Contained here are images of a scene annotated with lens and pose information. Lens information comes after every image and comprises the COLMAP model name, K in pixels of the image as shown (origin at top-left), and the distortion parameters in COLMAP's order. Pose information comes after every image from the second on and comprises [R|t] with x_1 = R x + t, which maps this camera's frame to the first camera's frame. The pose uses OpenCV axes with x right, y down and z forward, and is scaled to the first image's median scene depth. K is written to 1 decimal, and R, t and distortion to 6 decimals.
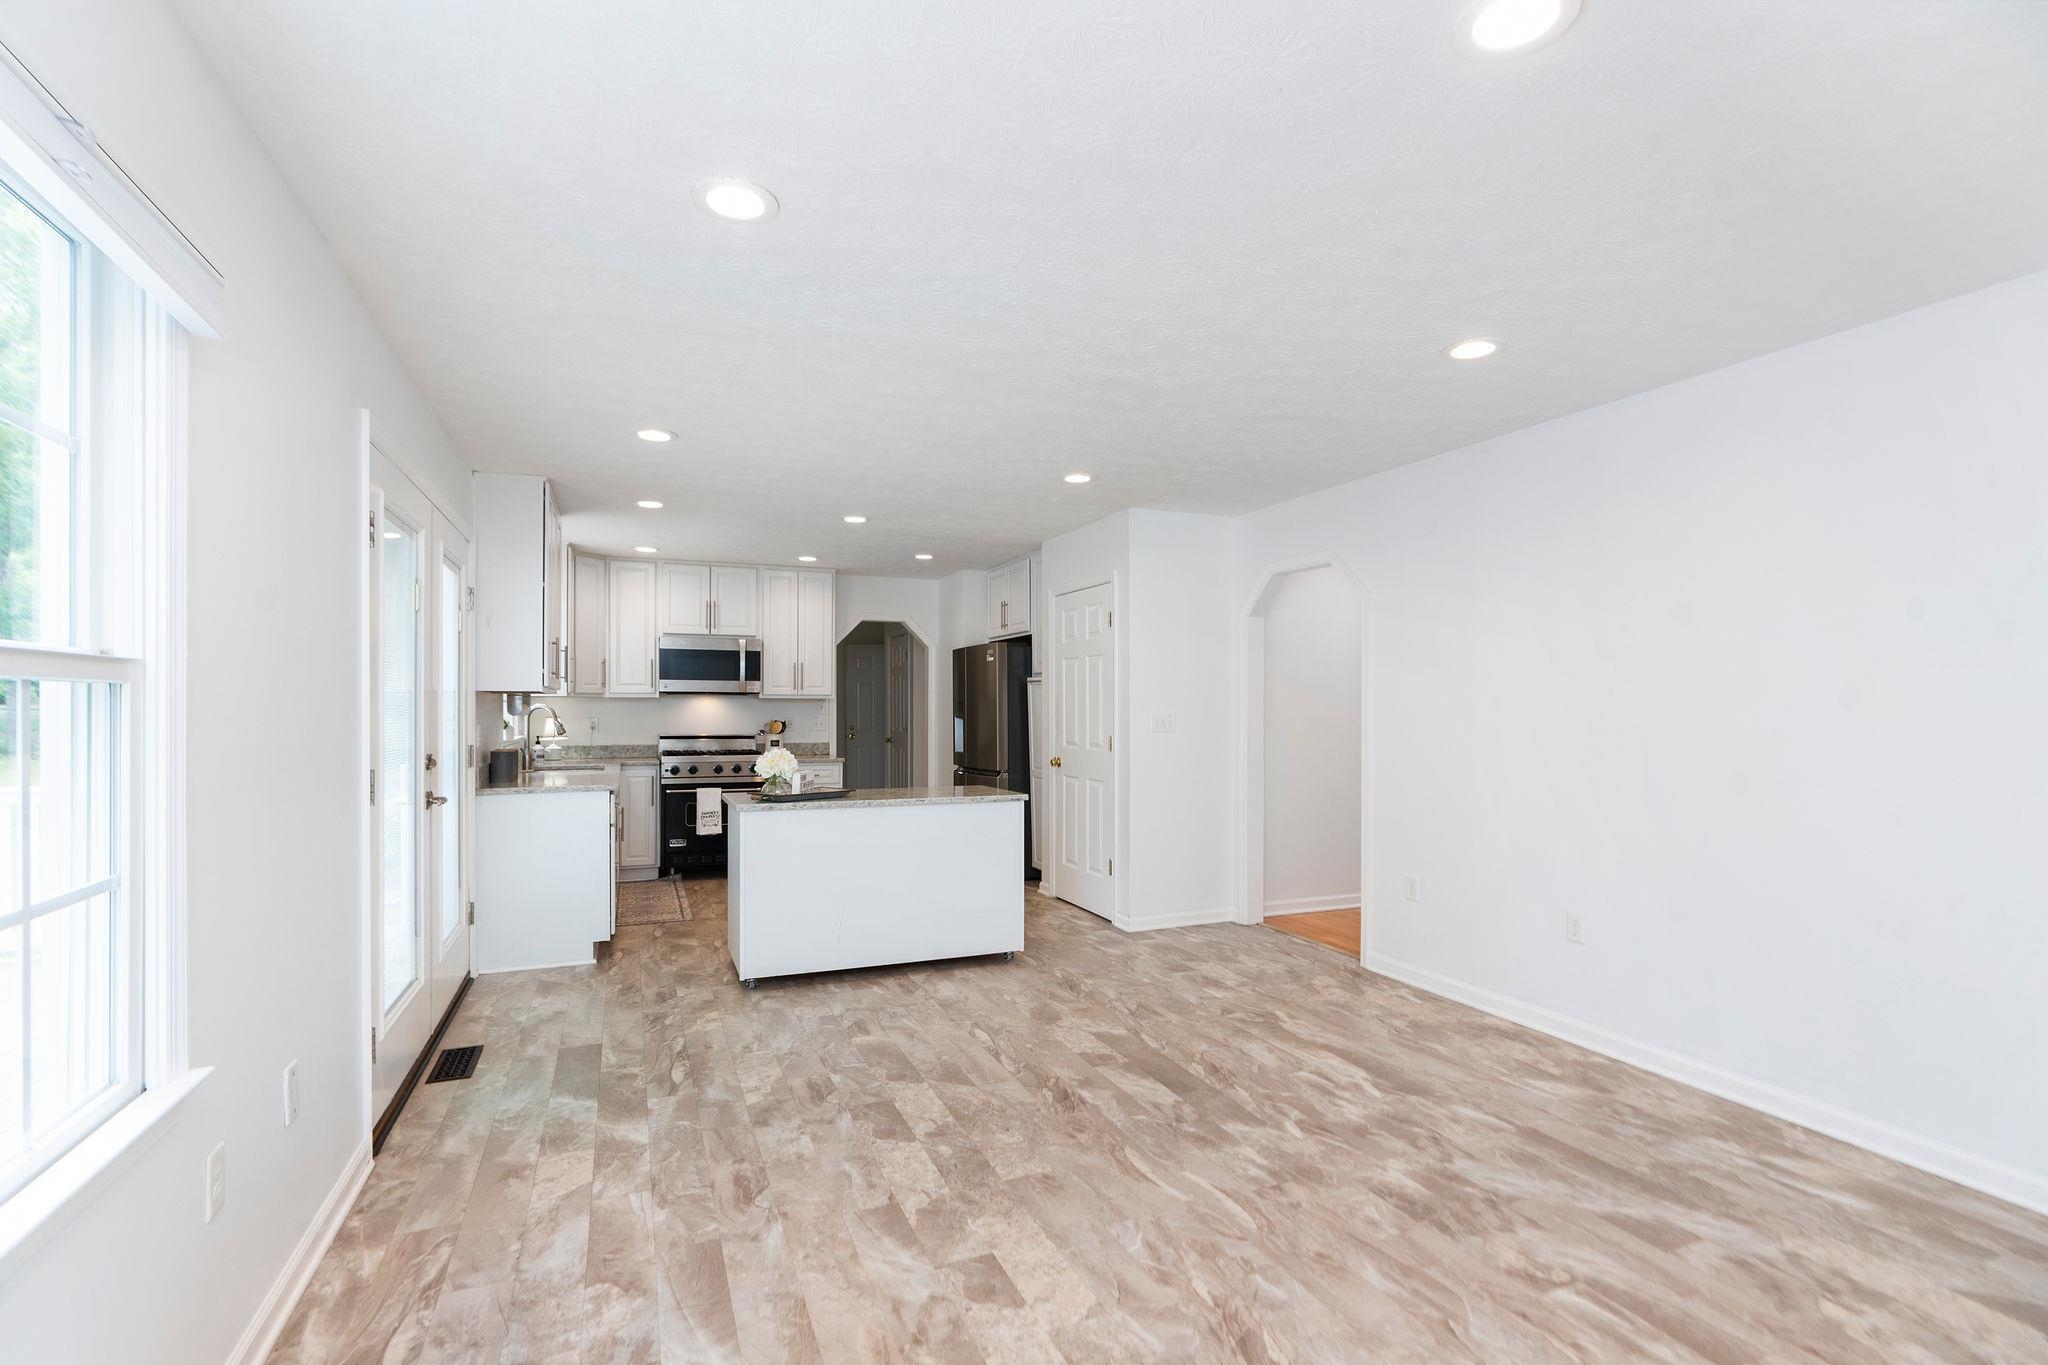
lens RADIAL K [[942.1, 0, 1019.9], [0, 942.1, 711.0], [0, 0, 1]] dist [-0.003244, 0.000049]
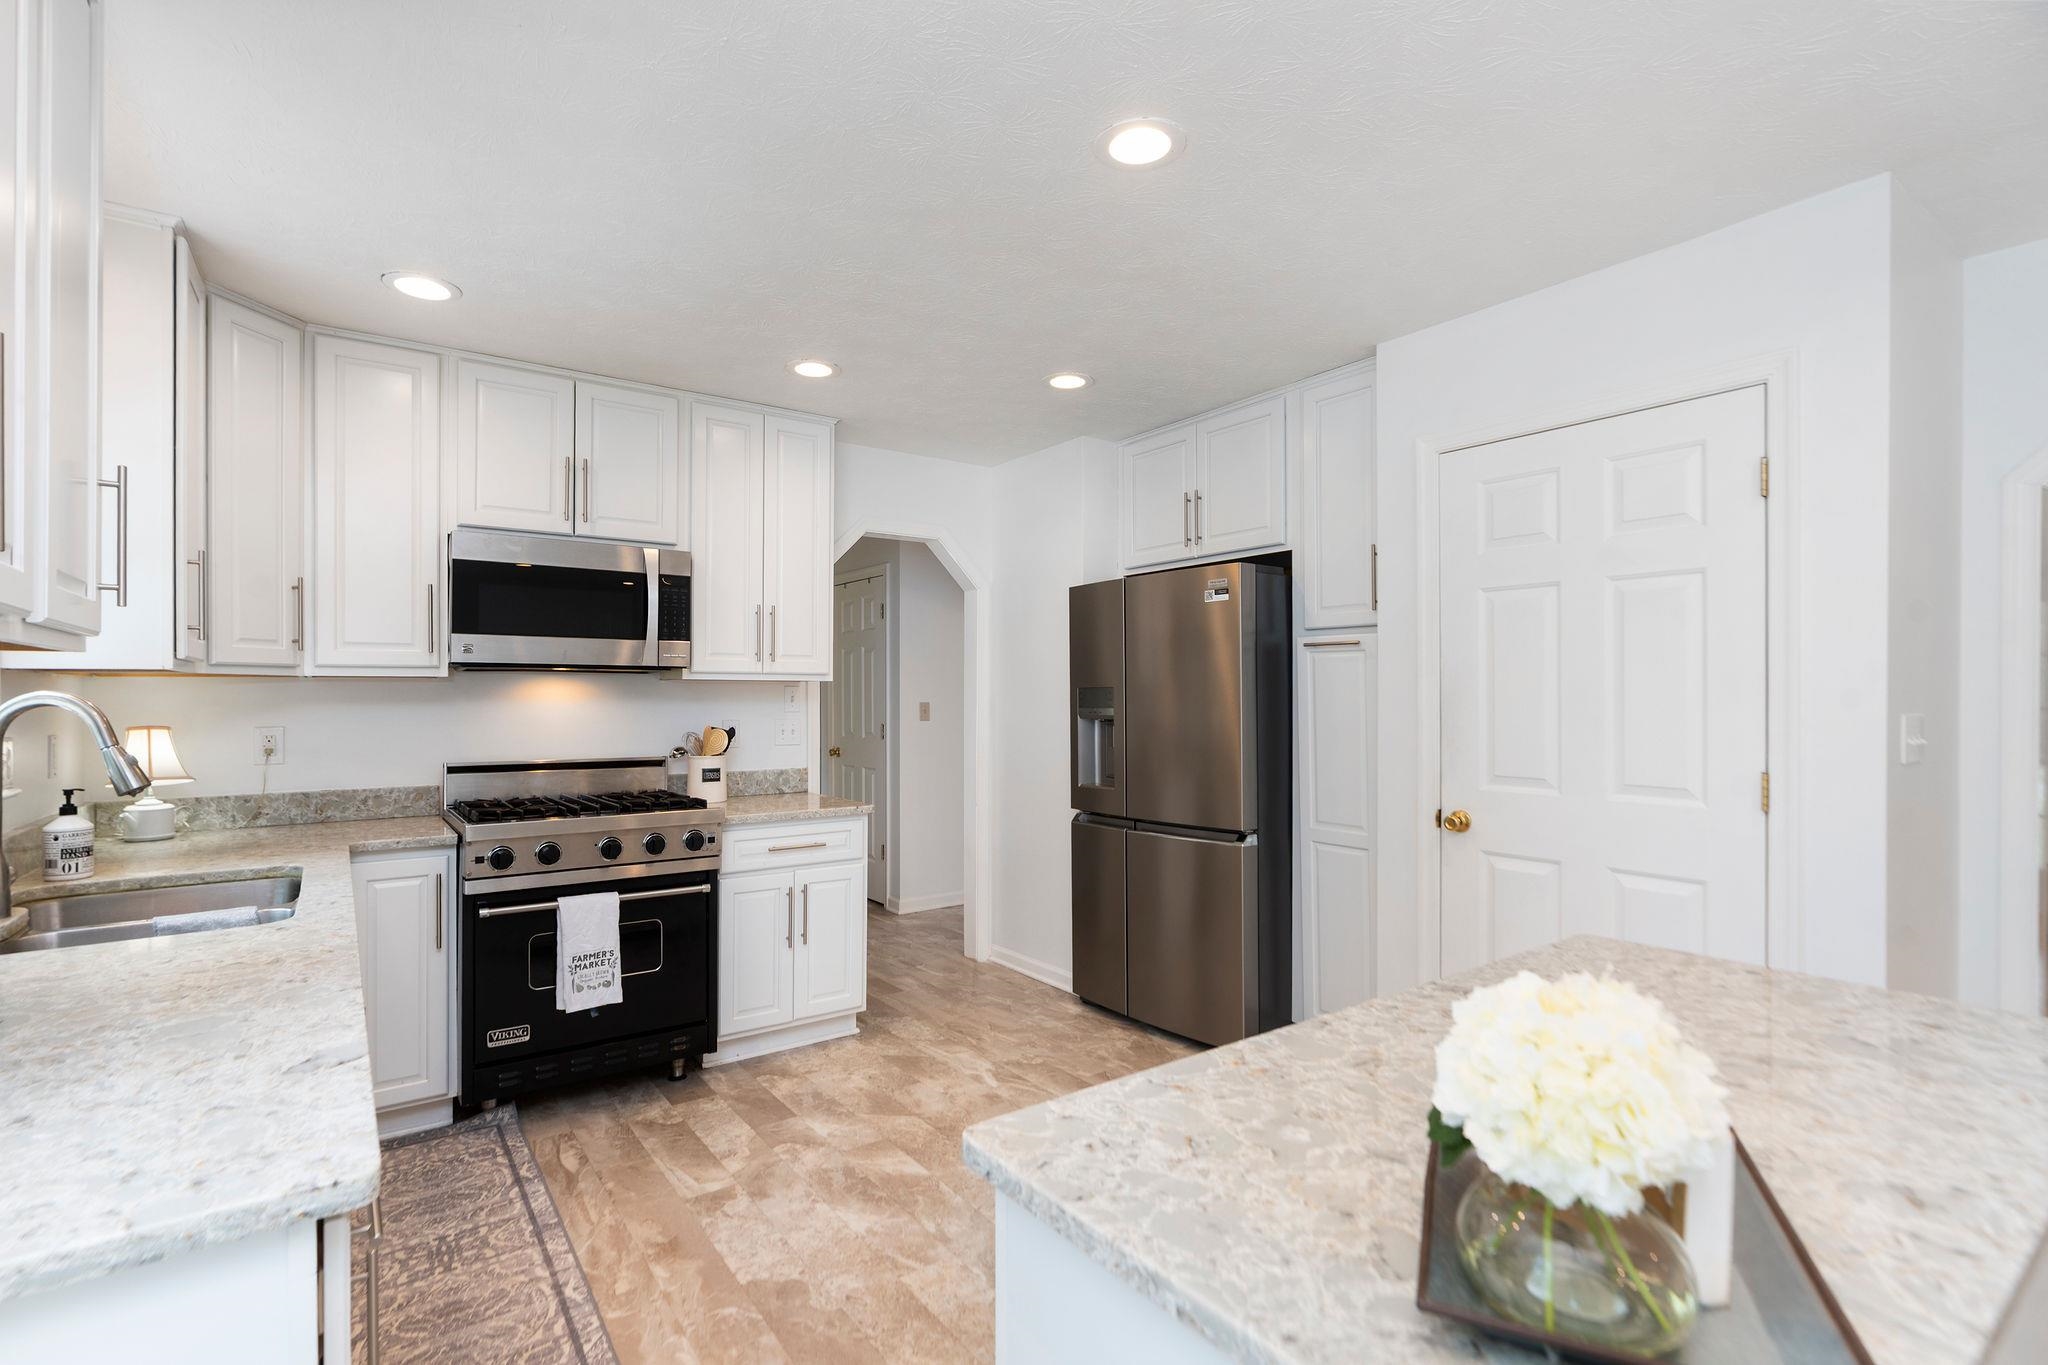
lens RADIAL K [[958.6, 0, 1014.9], [0, 958.6, 703.2], [0, 0, 1]] dist [-0.000806, 0.000374]
pose [[0.974656, -0.002654, 0.223692, -0.229623], [0.002973, 0.999995, -0.001086, -0.001328], [-0.223688, 0.001723, 0.974659, 0.520694]]
